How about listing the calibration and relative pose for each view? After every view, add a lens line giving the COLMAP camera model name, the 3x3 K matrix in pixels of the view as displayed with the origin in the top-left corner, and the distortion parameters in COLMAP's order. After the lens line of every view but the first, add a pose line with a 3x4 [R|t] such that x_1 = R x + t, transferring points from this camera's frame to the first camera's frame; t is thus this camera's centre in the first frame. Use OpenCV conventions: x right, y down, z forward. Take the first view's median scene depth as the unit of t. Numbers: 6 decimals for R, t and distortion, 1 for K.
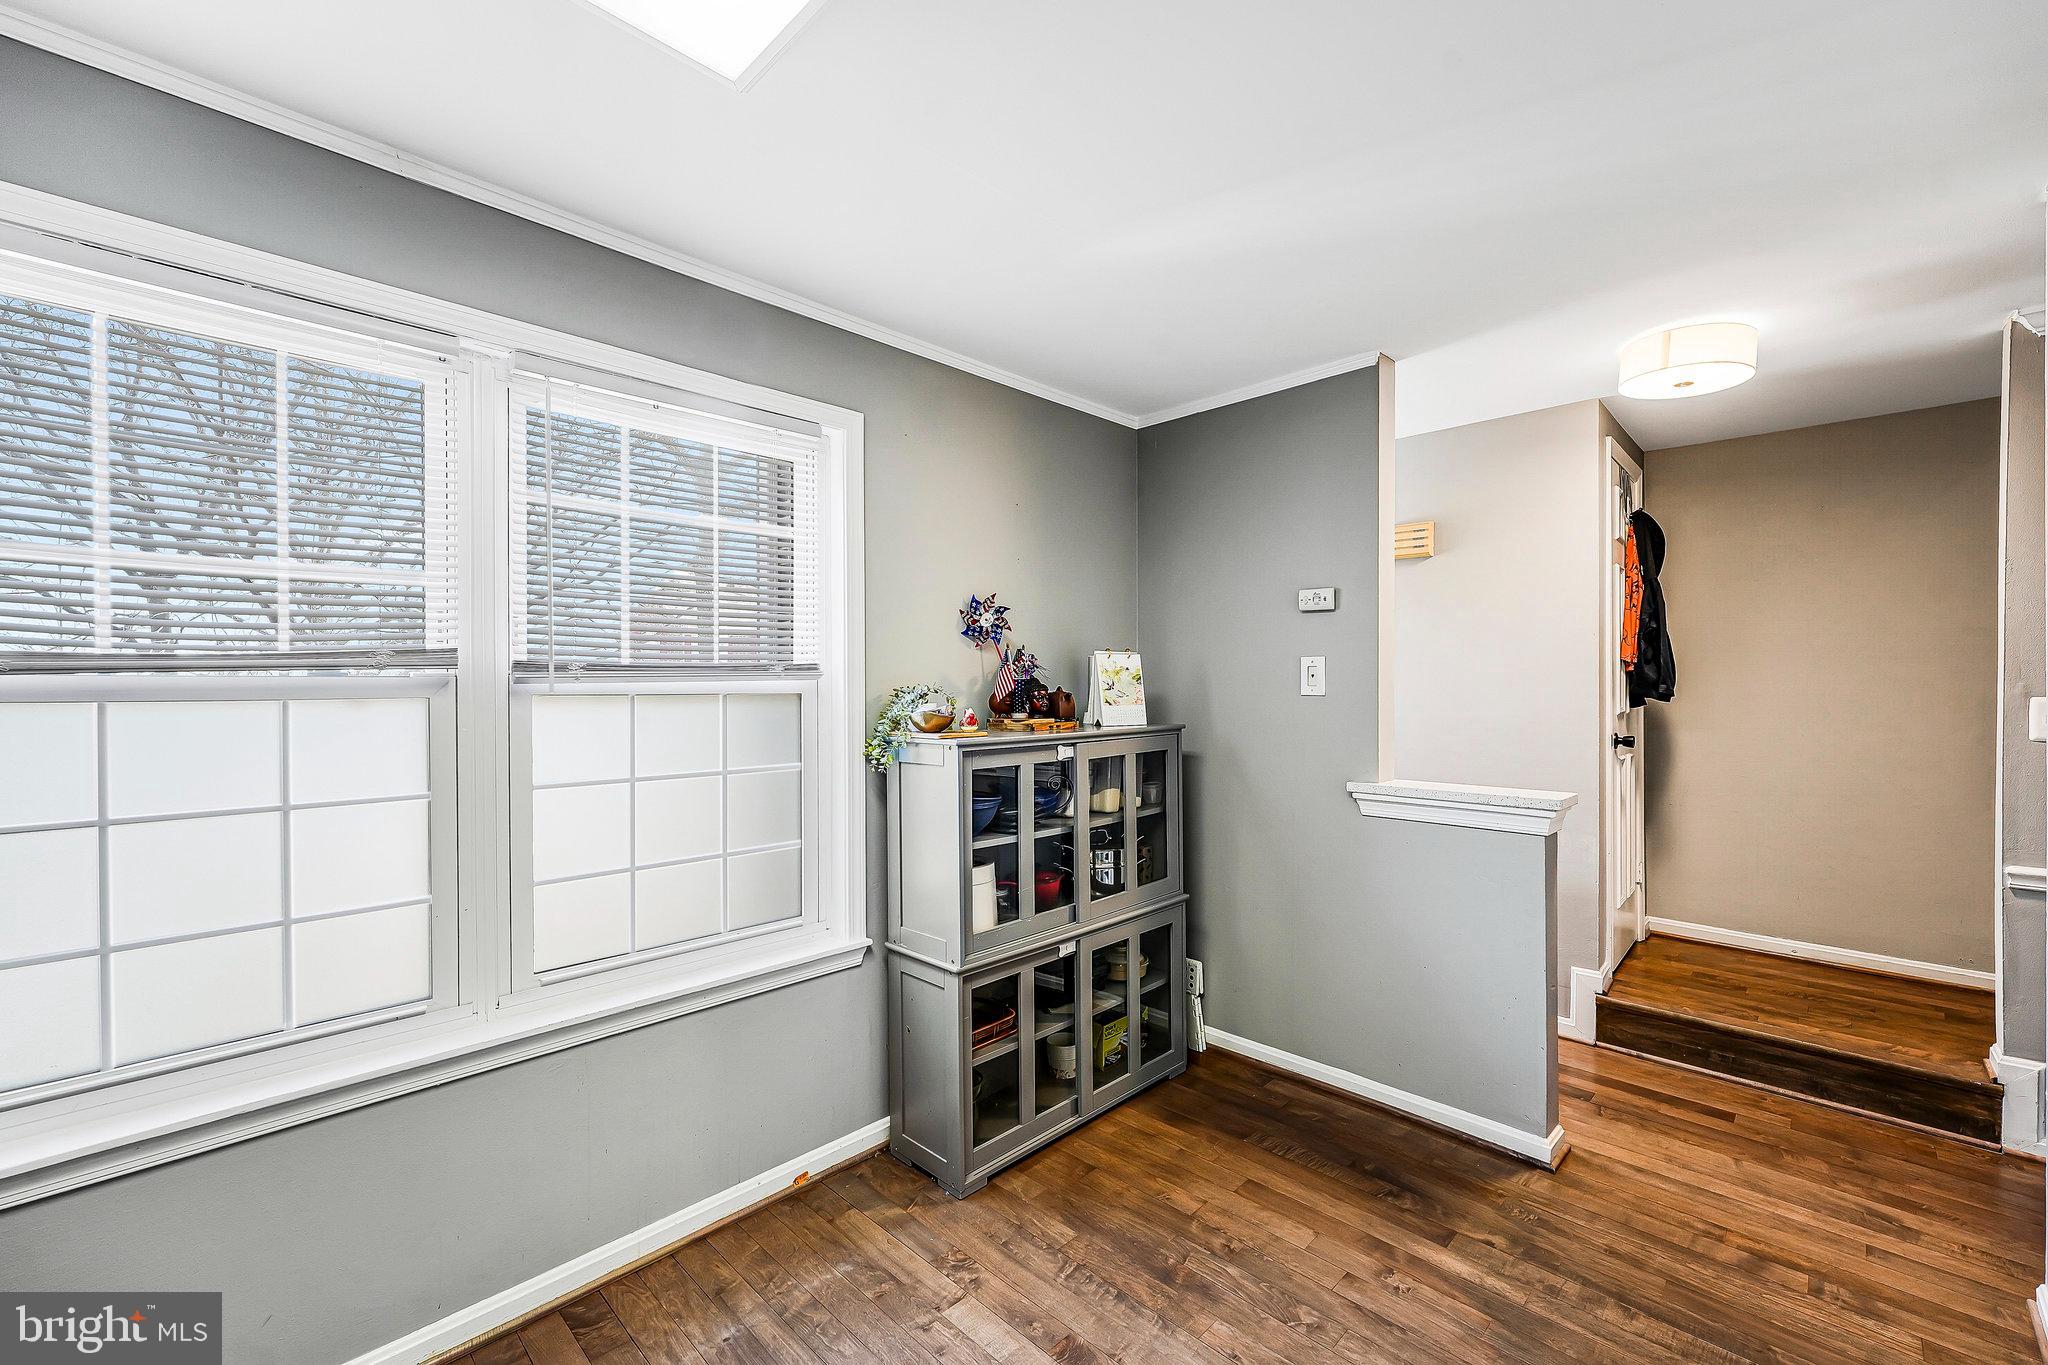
lens RADIAL K [[843.4, 0, 1024.0], [0, 843.4, 682.5], [0, 0, 1]] dist [-0.000899, 0.000239]
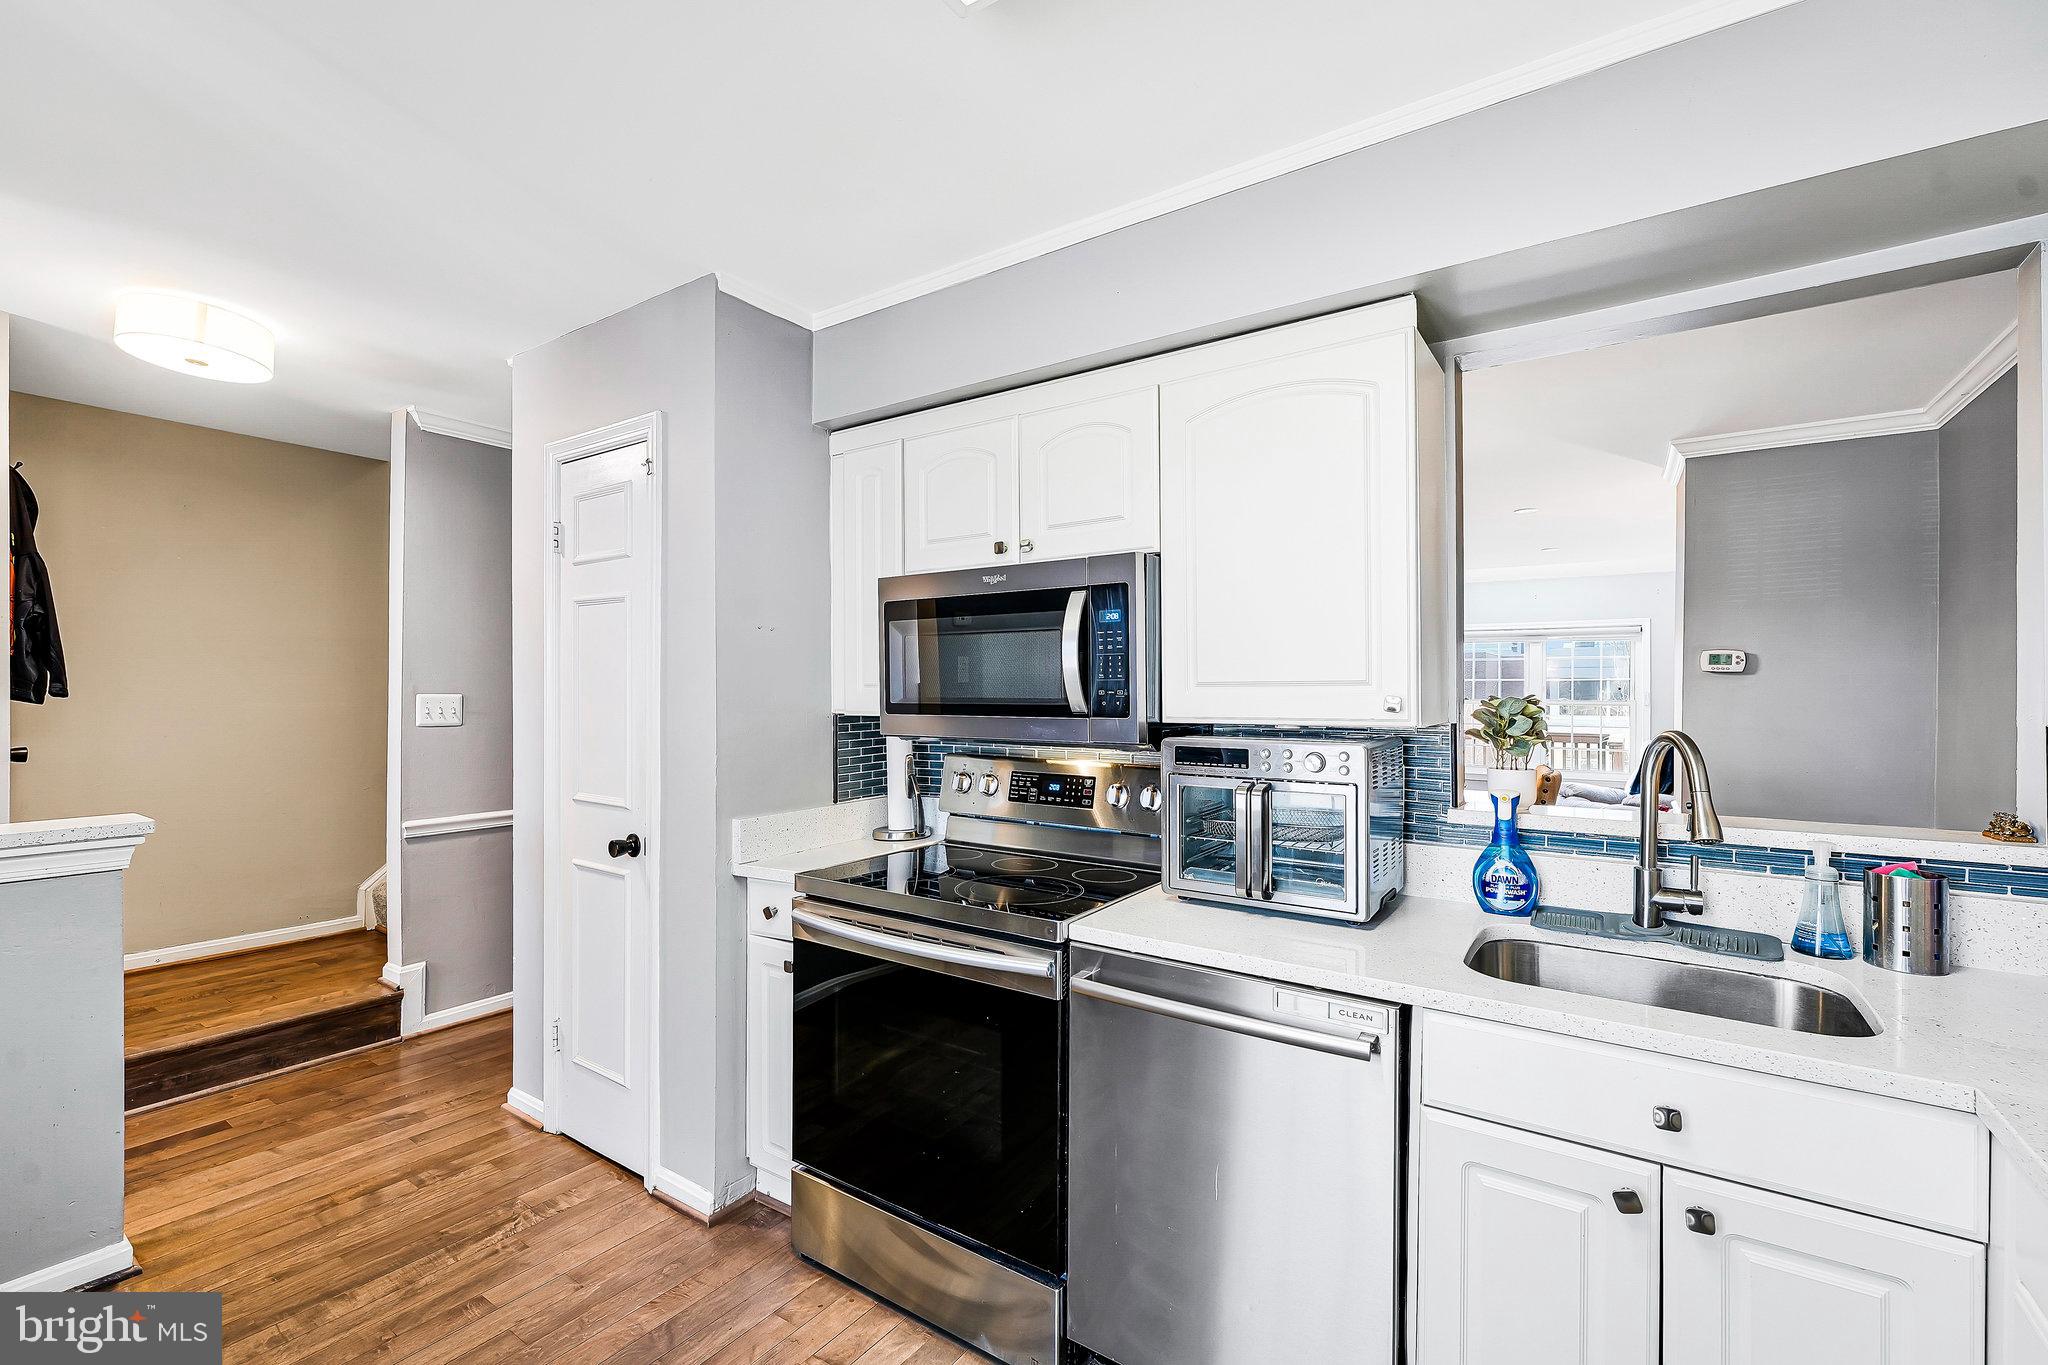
lens RADIAL K [[894.4, 0, 1024.0], [0, 894.4, 682.5], [0, 0, 1]] dist [-0.000378, -0.000161]
pose [[-0.165668, 0.000273, 0.986182, -0.379682], [-0.002240, 0.999997, -0.000653, -0.000666], [-0.986179, -0.002317, -0.165666, 0.285795]]
